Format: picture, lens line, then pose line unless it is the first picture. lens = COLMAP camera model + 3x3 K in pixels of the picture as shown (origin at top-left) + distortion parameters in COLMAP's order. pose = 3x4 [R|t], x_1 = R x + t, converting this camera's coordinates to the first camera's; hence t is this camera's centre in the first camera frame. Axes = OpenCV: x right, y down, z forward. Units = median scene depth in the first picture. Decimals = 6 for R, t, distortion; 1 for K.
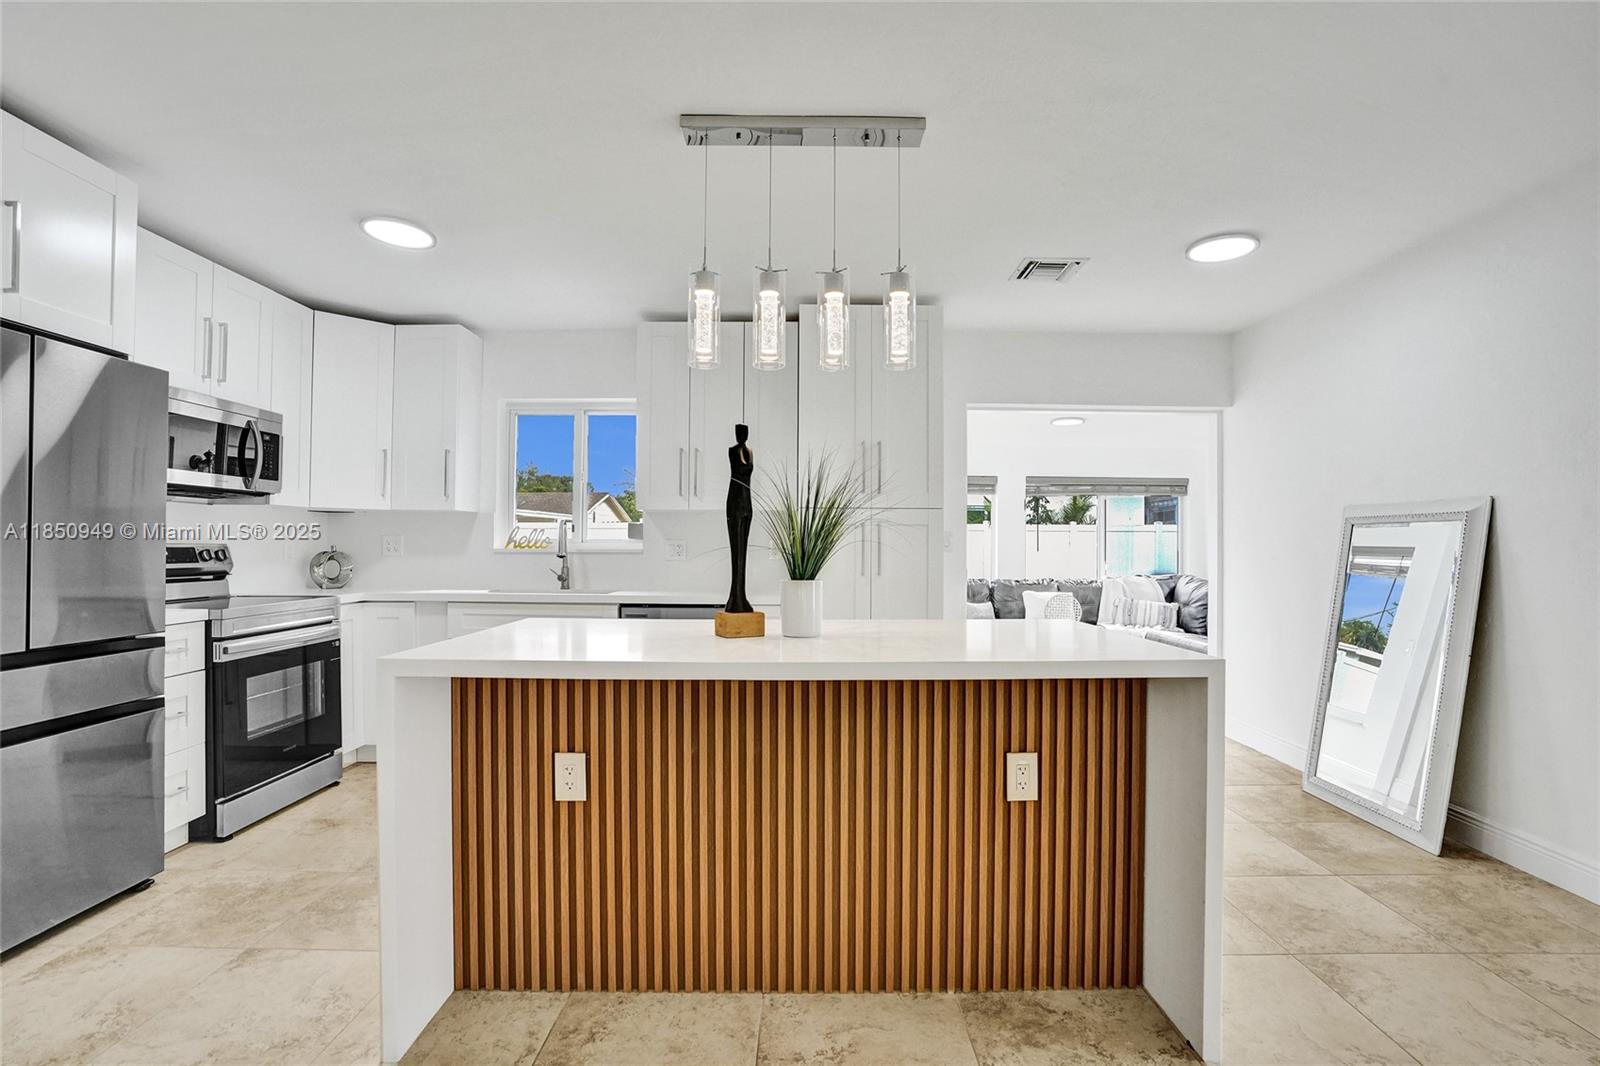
lens RADIAL K [[768.9, 0, 794.5], [0, 768.9, 536.0], [0, 0, 1]] dist [-0.056827, 0.017177]
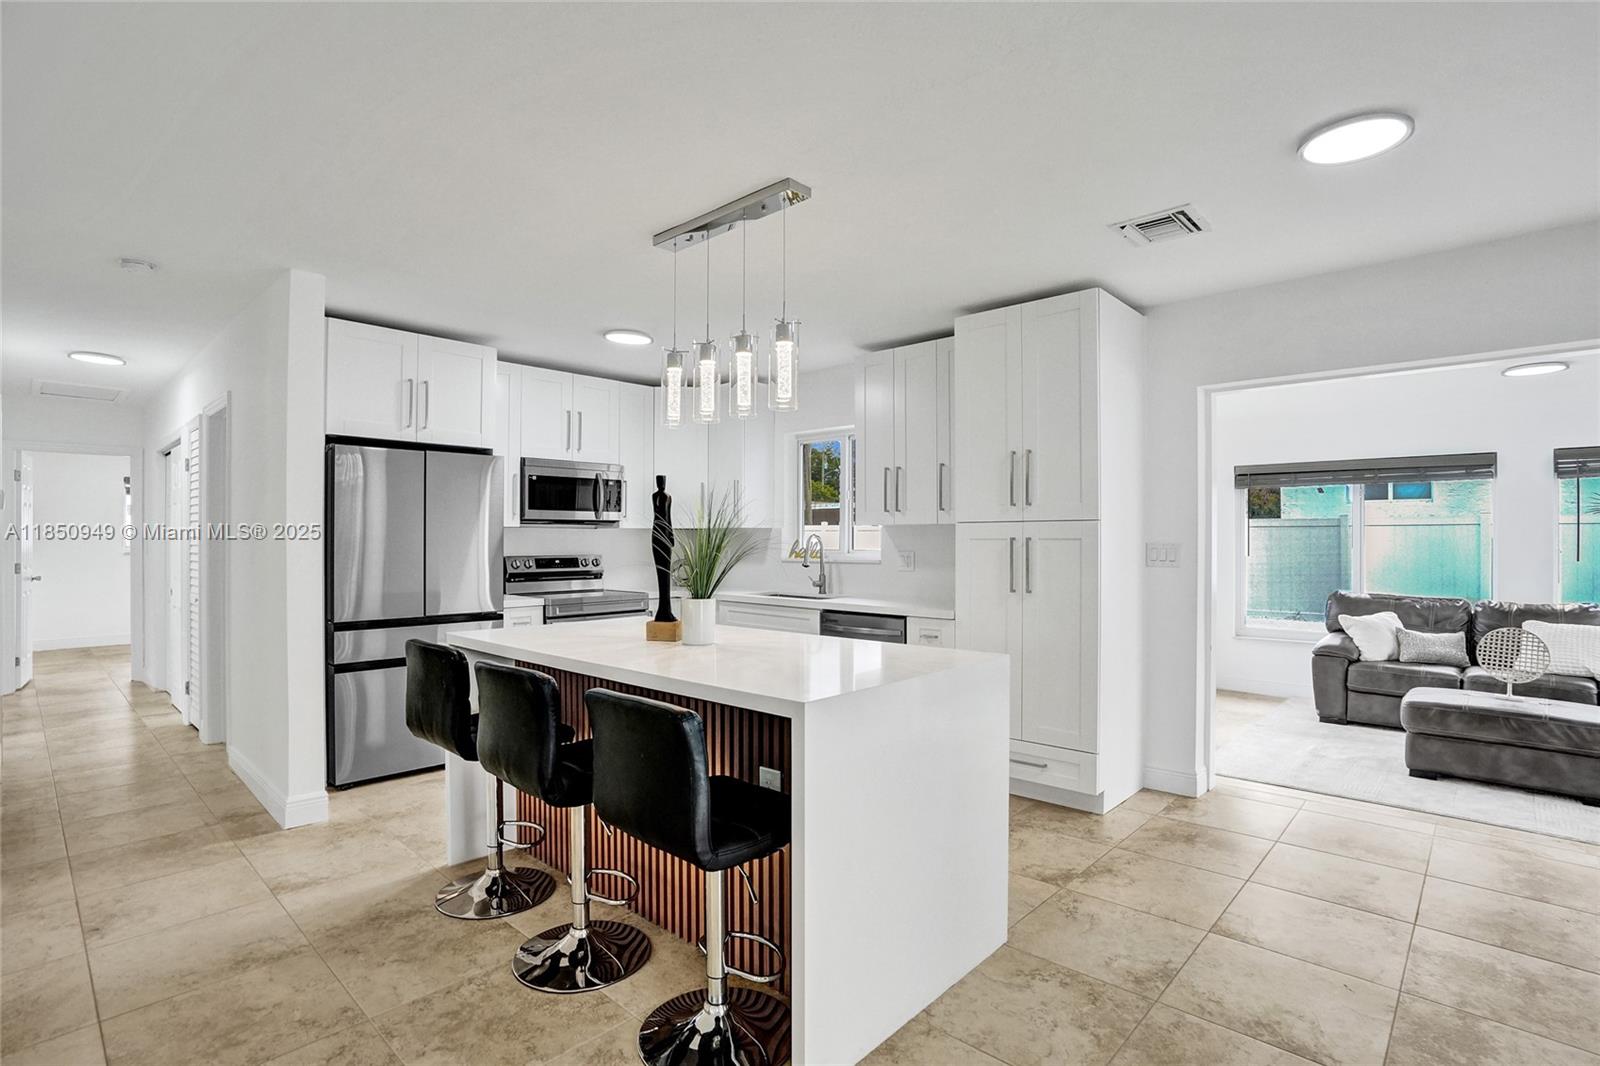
lens RADIAL K [[768.9, 0, 794.5], [0, 768.9, 536.0], [0, 0, 1]] dist [-0.056827, 0.017177]
pose [[0.727927, -0.007184, -0.685617, 0.590745], [0.011418, 0.999933, 0.001645, -0.026278], [0.685560, -0.009026, 0.727961, 0.136664]]
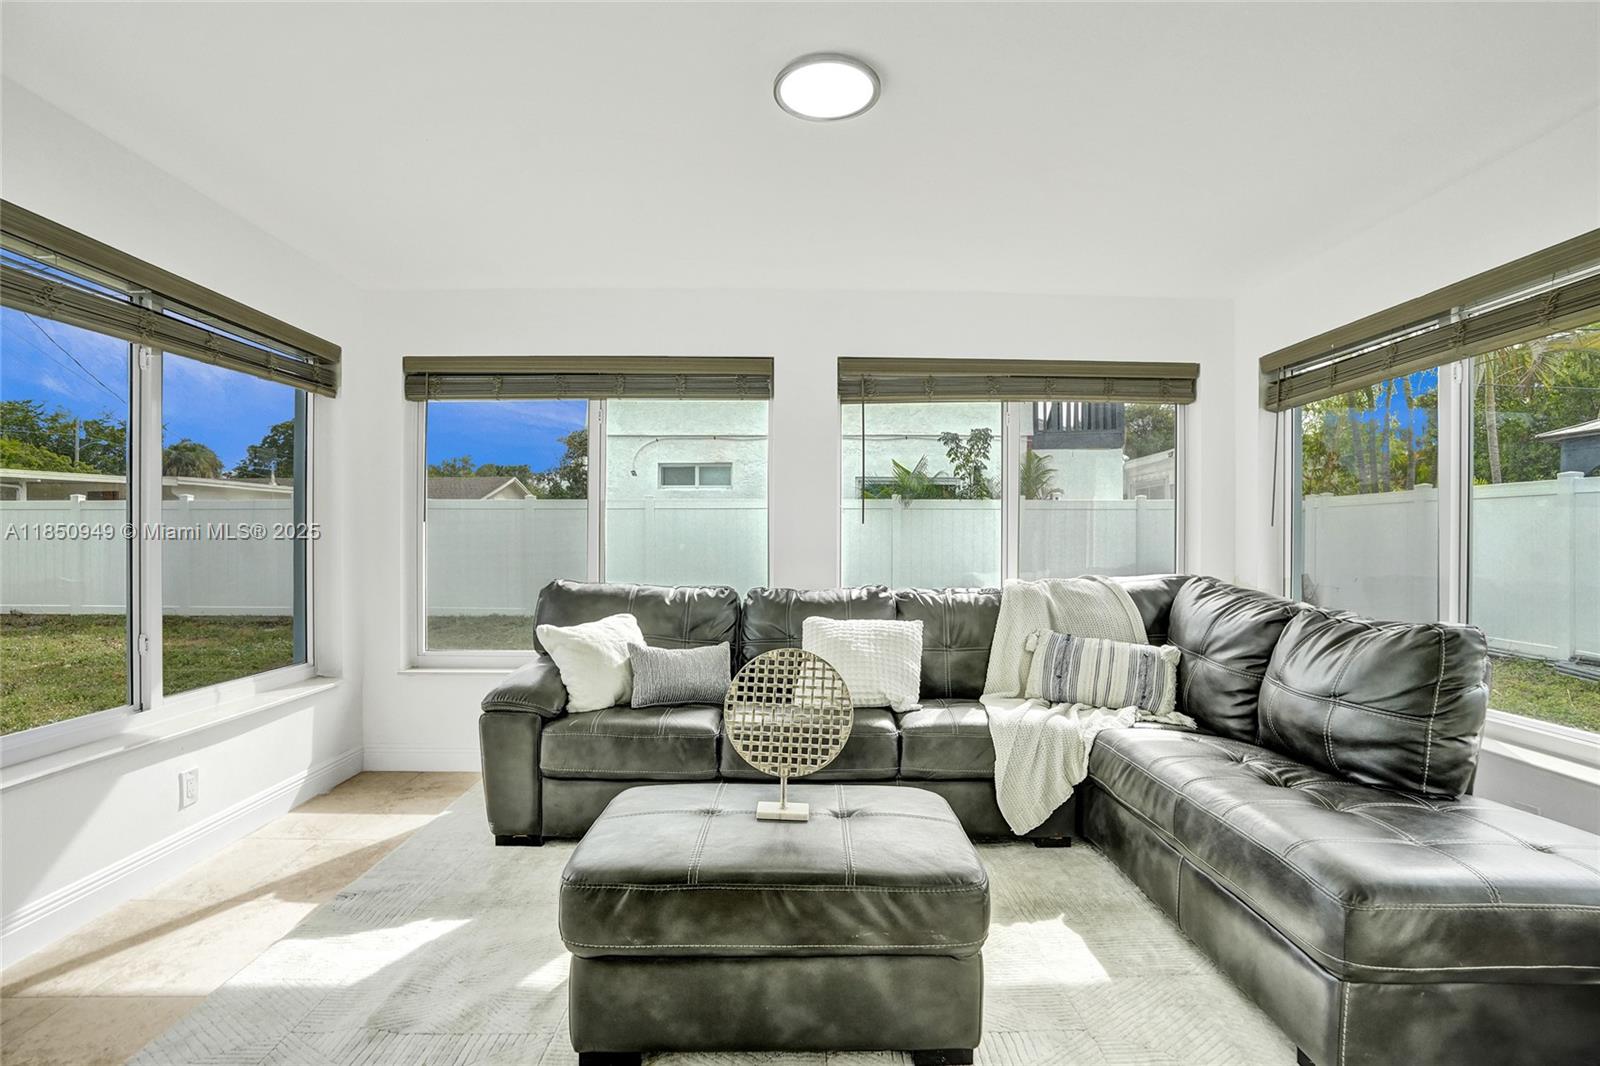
lens RADIAL K [[768.9, 0, 794.5], [0, 768.9, 536.0], [0, 0, 1]] dist [-0.056827, 0.017177]
pose [[0.999871, -0.003697, 0.015617, 0.611270], [0.003569, 0.999960, 0.008198, 0.052106], [-0.015647, -0.008142, 0.999844, 1.242900]]
